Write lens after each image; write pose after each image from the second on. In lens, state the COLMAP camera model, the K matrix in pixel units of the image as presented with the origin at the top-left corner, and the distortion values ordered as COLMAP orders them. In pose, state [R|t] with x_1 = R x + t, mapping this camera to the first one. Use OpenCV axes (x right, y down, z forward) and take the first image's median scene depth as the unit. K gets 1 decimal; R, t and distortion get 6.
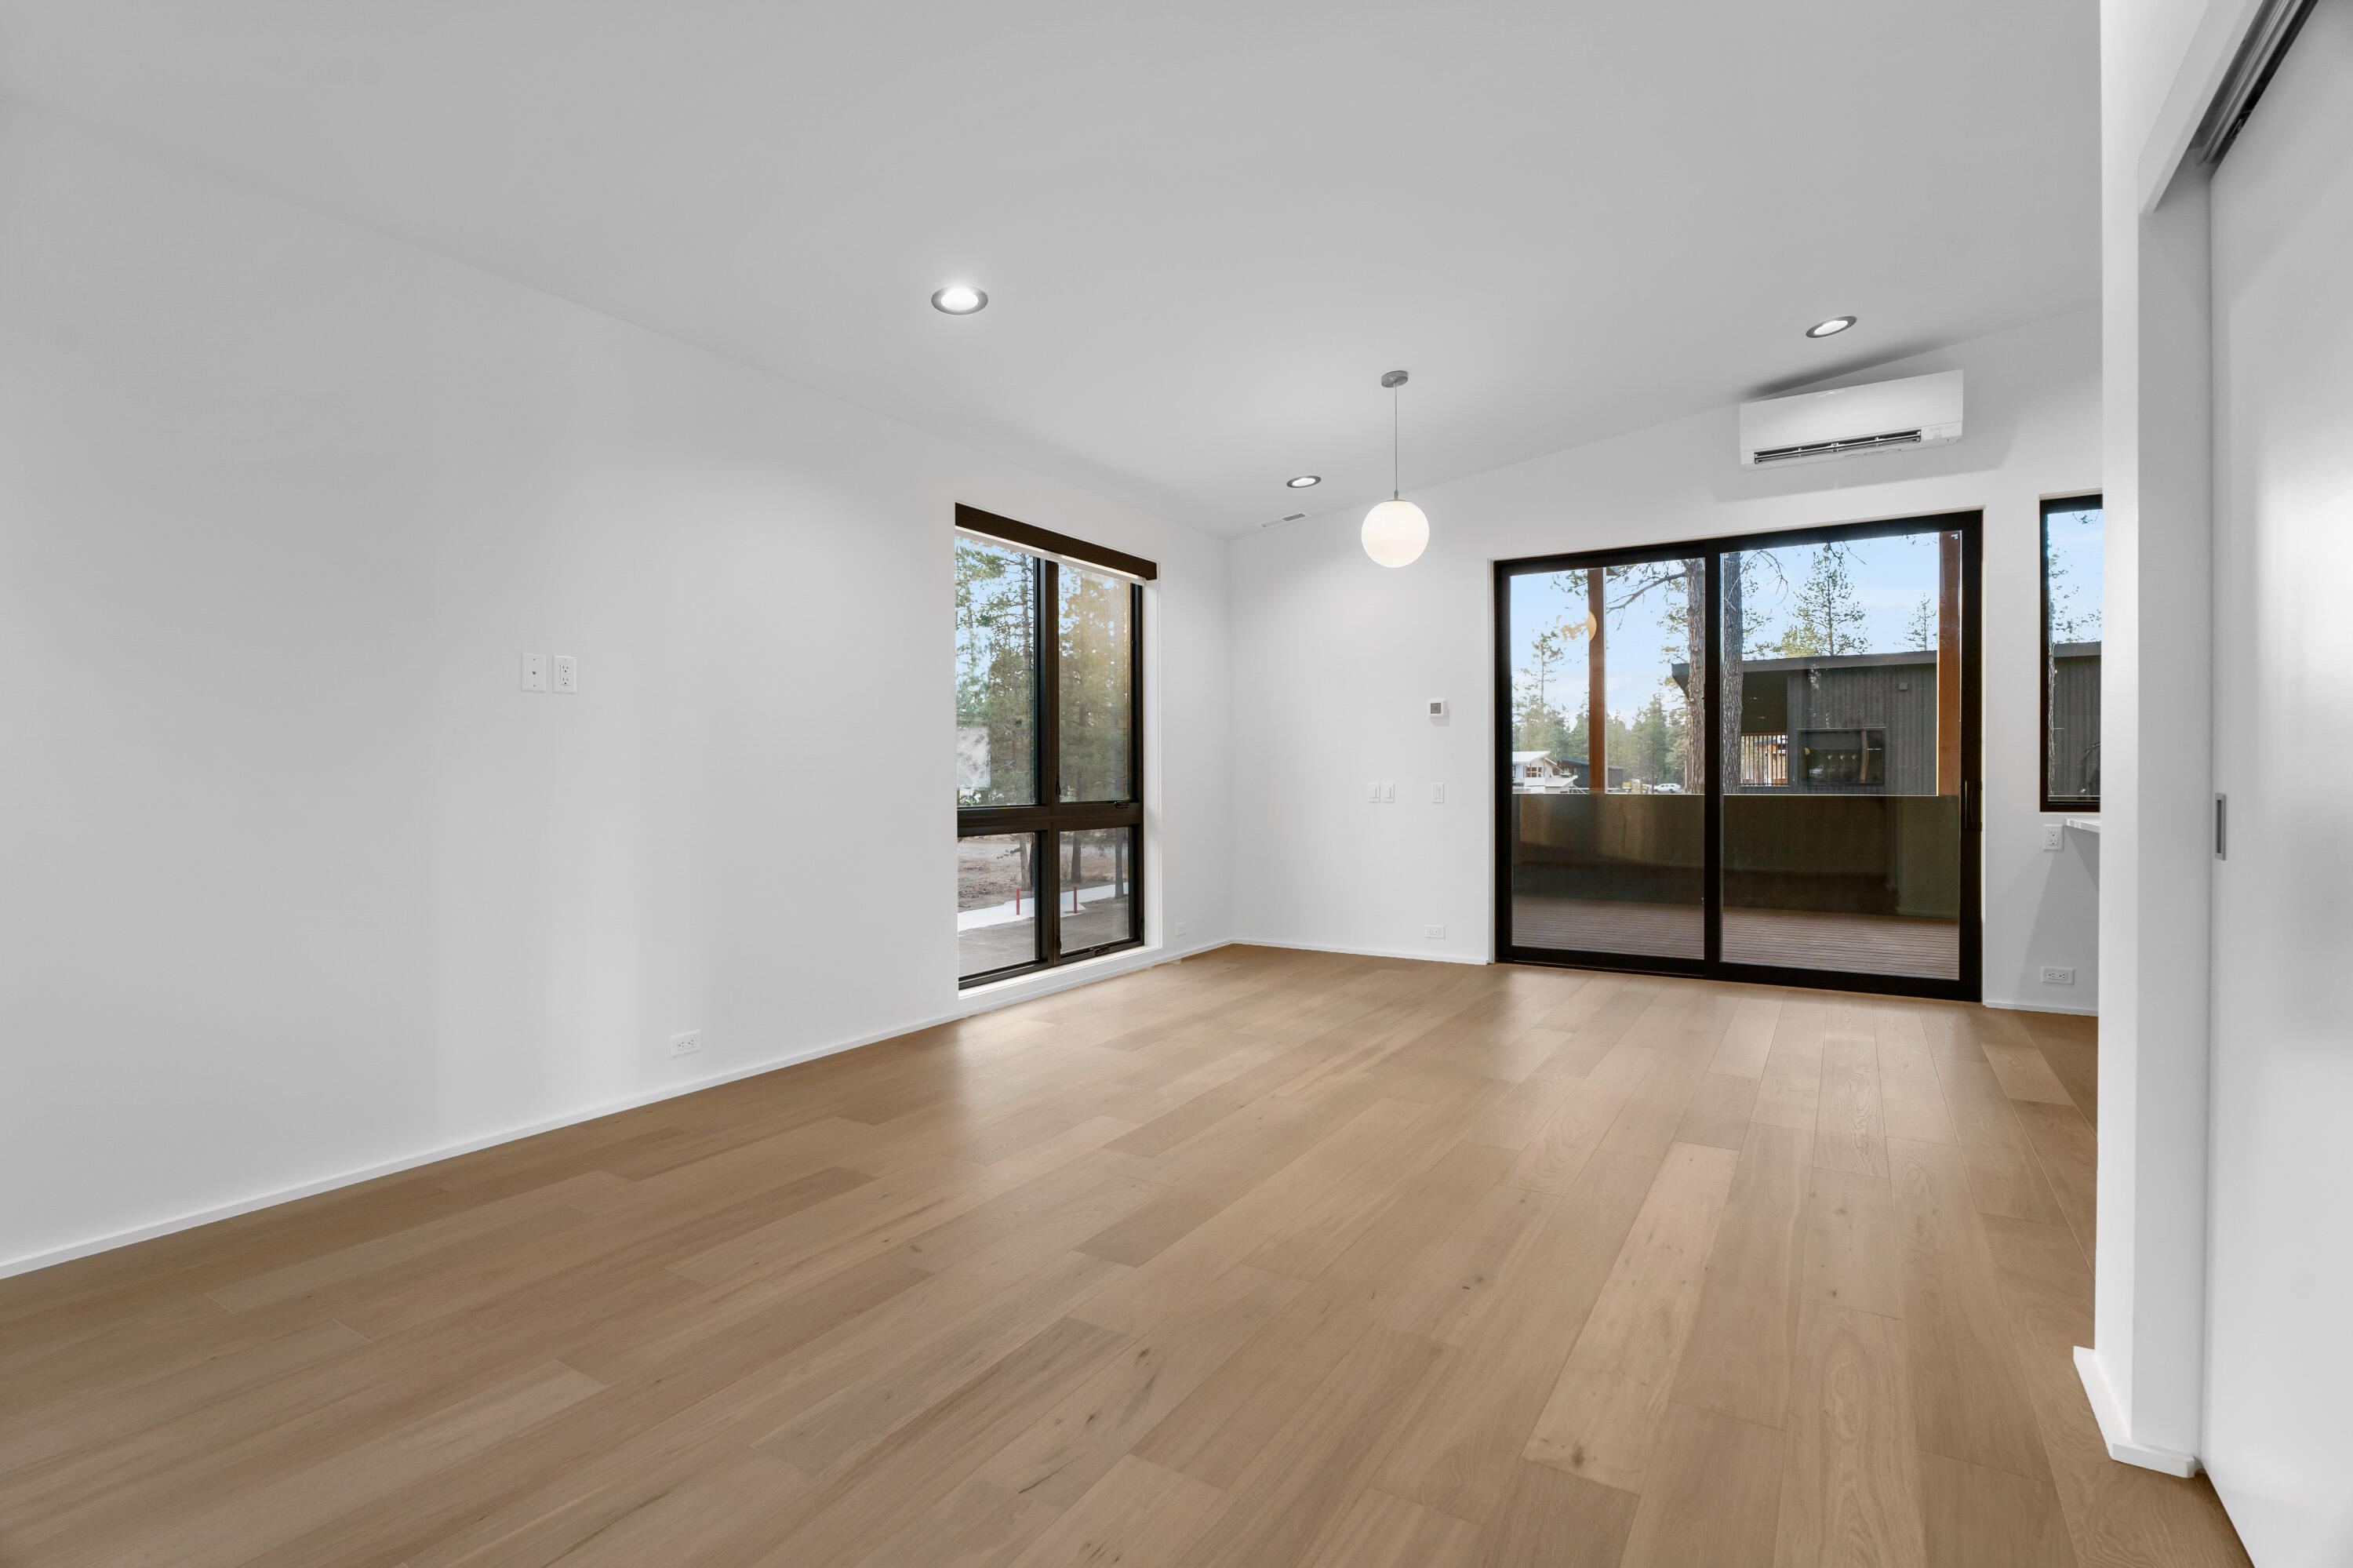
lens RADIAL K [[1106.5, 0, 1170.2], [0, 1106.5, 786.2], [0, 0, 1]] dist [-0.019019, -0.001160]
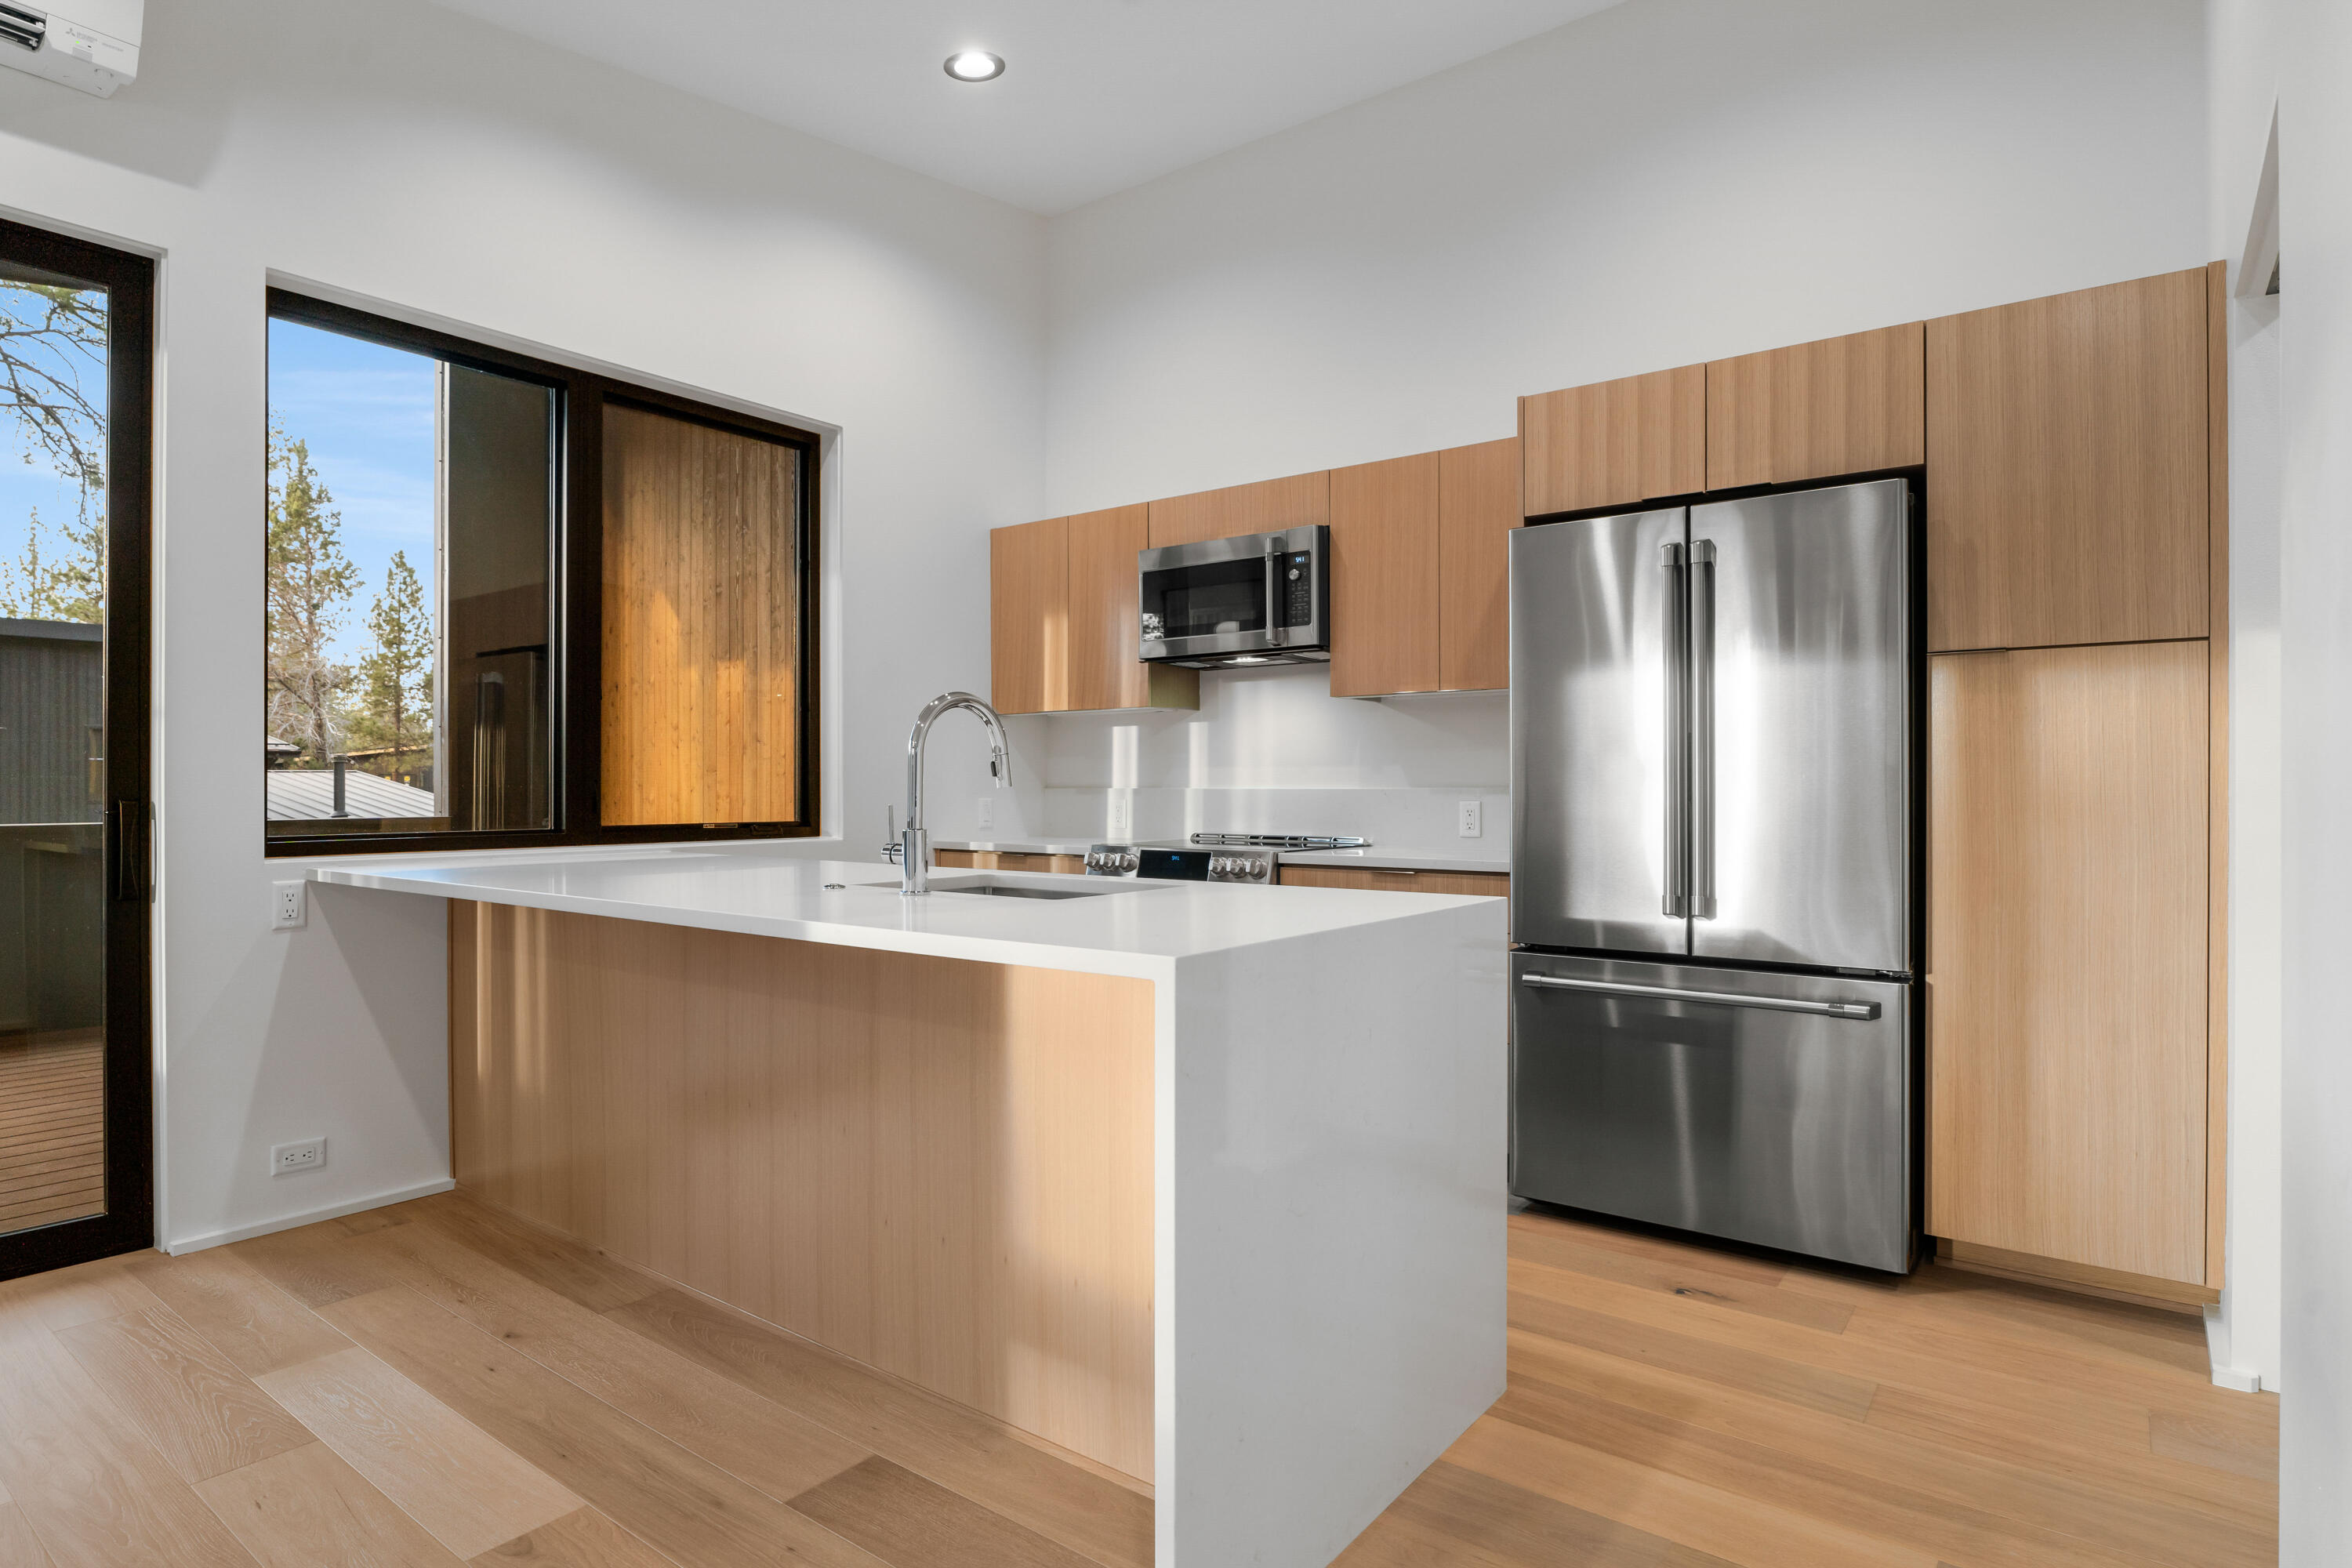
lens RADIAL K [[1254.7, 0, 1171.8], [0, 1254.7, 795.9], [0, 0, 1]] dist [-0.001128, -0.000119]
pose [[0.098273, 0.005315, 0.995145, 0.222338], [0.001304, 0.999984, -0.005470, -0.003253], [-0.995159, 0.001835, 0.098264, 0.489687]]
